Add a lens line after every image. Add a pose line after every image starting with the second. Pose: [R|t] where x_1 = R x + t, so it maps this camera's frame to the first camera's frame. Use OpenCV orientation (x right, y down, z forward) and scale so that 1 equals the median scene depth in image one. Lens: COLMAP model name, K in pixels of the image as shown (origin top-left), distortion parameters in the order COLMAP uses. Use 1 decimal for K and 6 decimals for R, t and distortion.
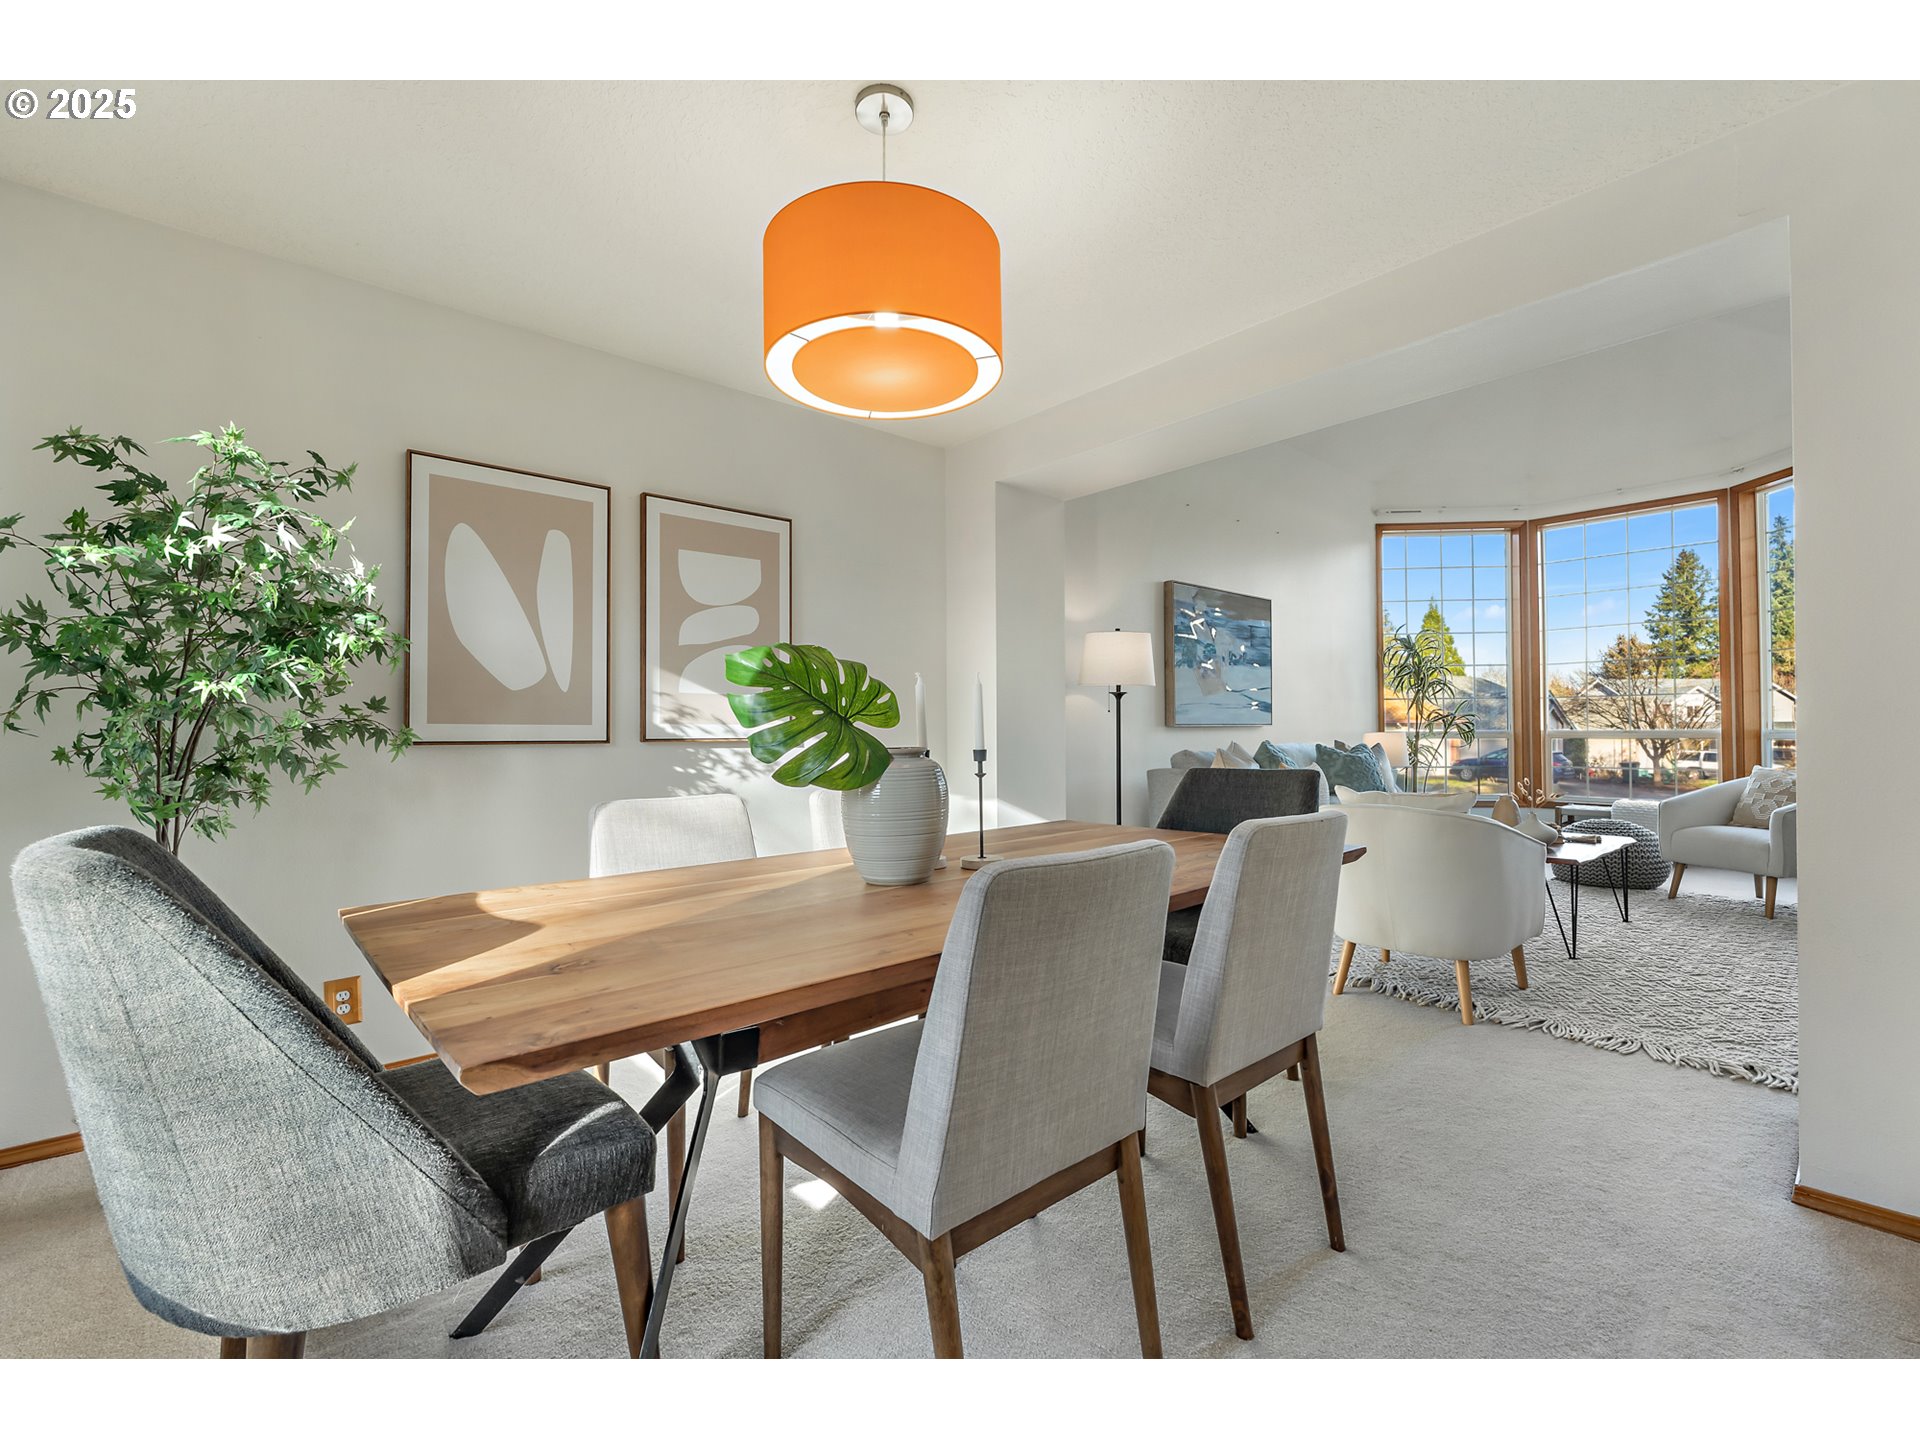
lens RADIAL K [[867.7, 0, 955.4], [0, 867.7, 717.9], [0, 0, 1]] dist [0.003945, 0.000690]
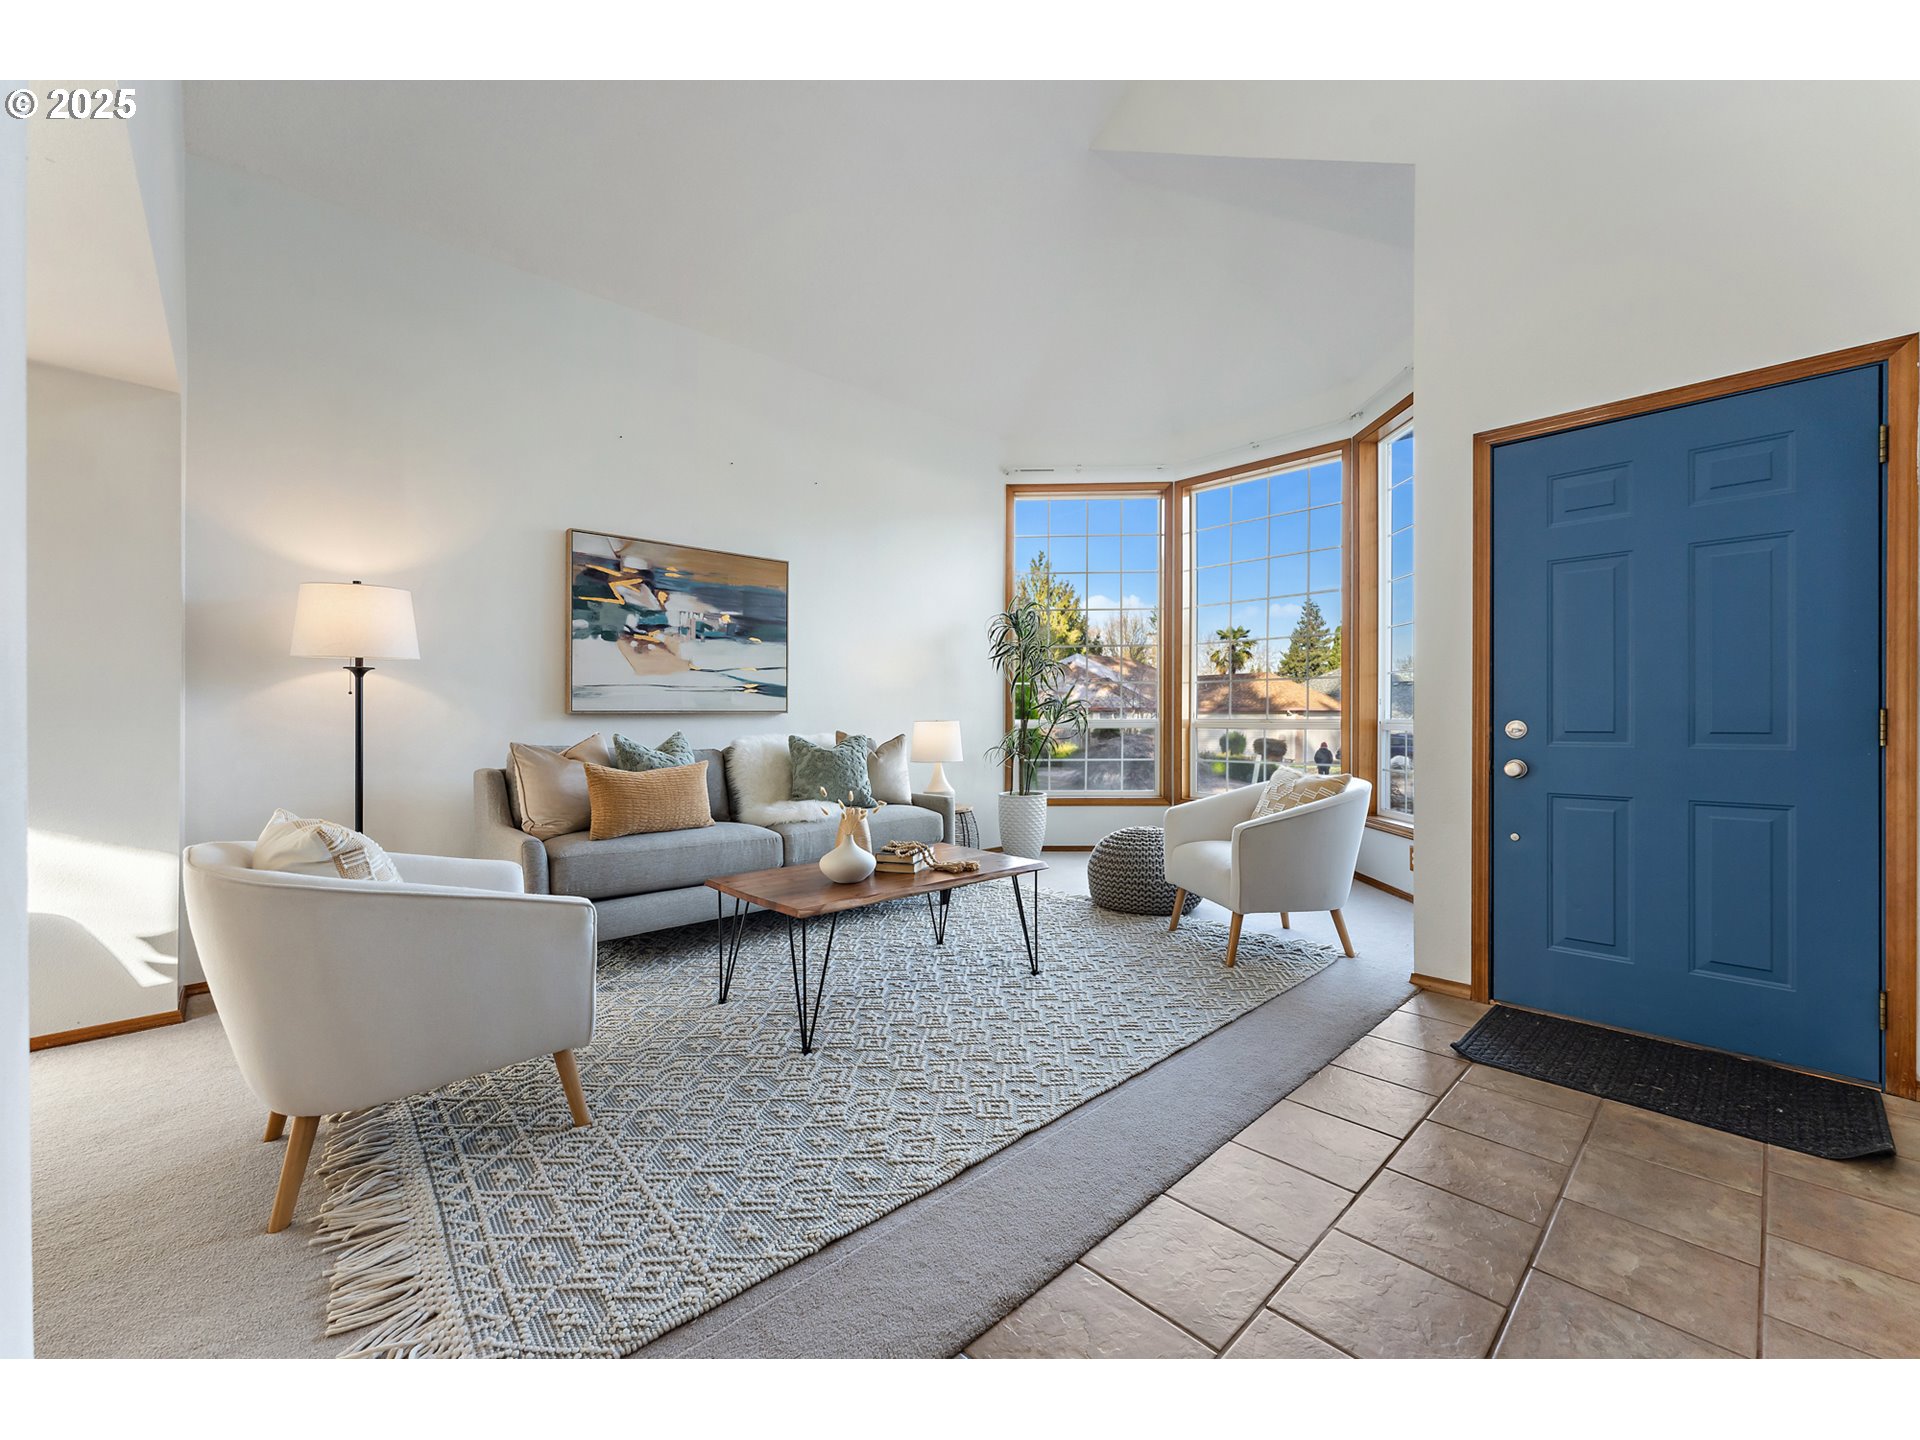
lens RADIAL K [[791.1, 0, 967.6], [0, 791.1, 719.2], [0, 0, 1]] dist [0.005231, -0.001005]
pose [[0.999846, 0.002586, 0.017358, 0.527289], [-0.002894, 0.999838, 0.017740, 0.000793], [-0.017309, -0.017788, 0.999692, 0.237467]]
